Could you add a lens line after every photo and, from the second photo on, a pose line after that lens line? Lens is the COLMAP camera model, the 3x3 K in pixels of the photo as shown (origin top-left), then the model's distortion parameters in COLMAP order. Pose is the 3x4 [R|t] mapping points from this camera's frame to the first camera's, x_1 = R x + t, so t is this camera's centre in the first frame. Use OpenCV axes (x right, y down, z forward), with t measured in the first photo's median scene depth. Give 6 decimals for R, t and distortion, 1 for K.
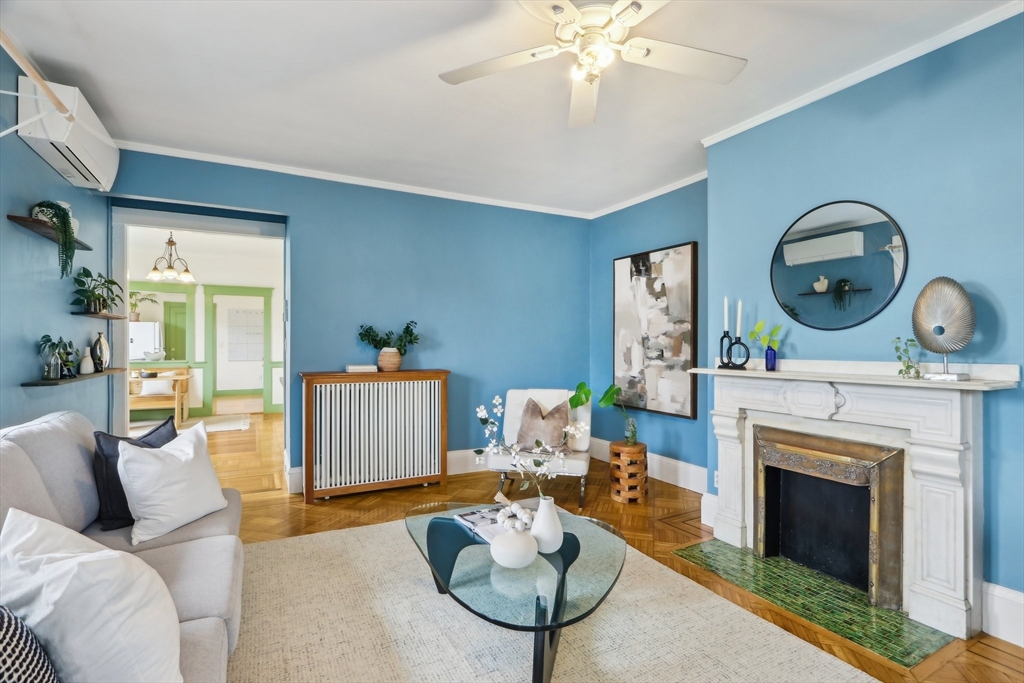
lens RADIAL K [[491.8, 0, 511.5], [0, 491.8, 343.3], [0, 0, 1]] dist [0.001461, -0.000458]
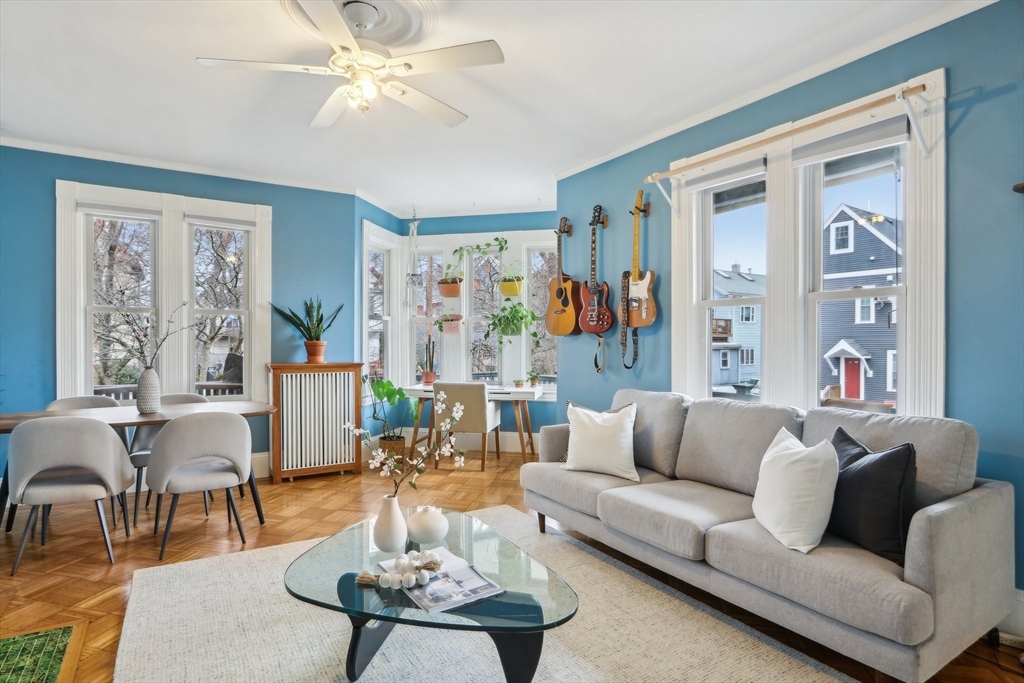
lens RADIAL K [[546.6, 0, 503.4], [0, 546.6, 344.6], [0, 0, 1]] dist [-0.017449, -0.000617]
pose [[-0.997853, -0.002593, -0.065447, -0.048527], [-0.003532, 0.999892, 0.014244, -0.003311], [0.065403, 0.014444, -0.997754, 1.119254]]
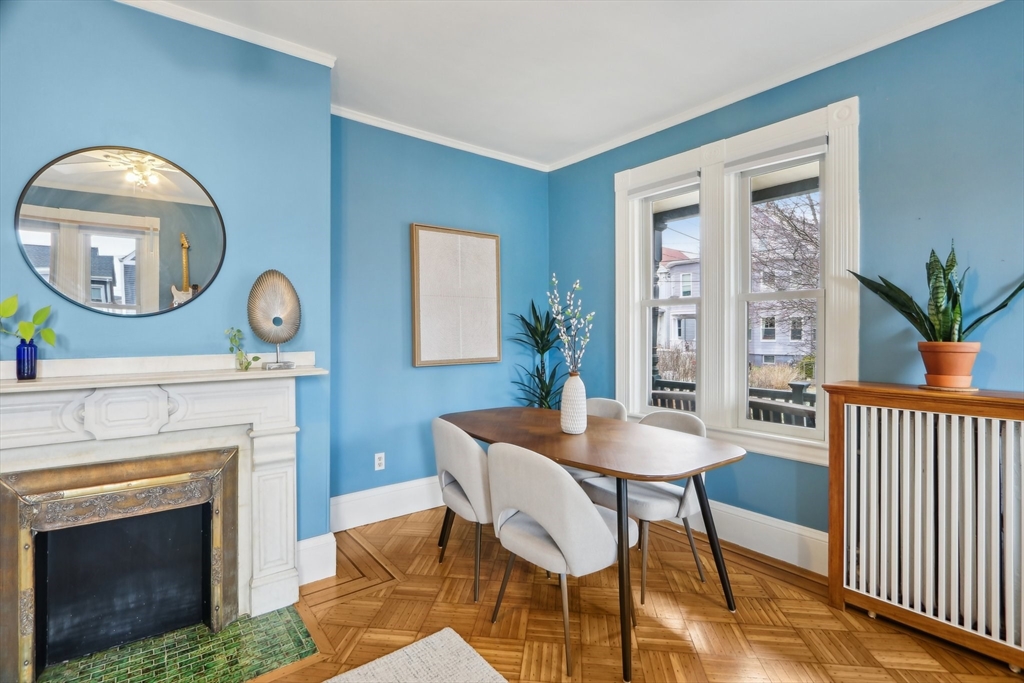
lens RADIAL K [[483.3, 0, 511.3], [0, 483.3, 334.4], [0, 0, 1]] dist [-0.015581, 0.001271]
pose [[-0.168551, -0.000034, 0.985693, -0.119098], [-0.000471, 1.000000, -0.000047, 0.000290], [-0.985693, -0.000472, -0.168551, 0.378701]]
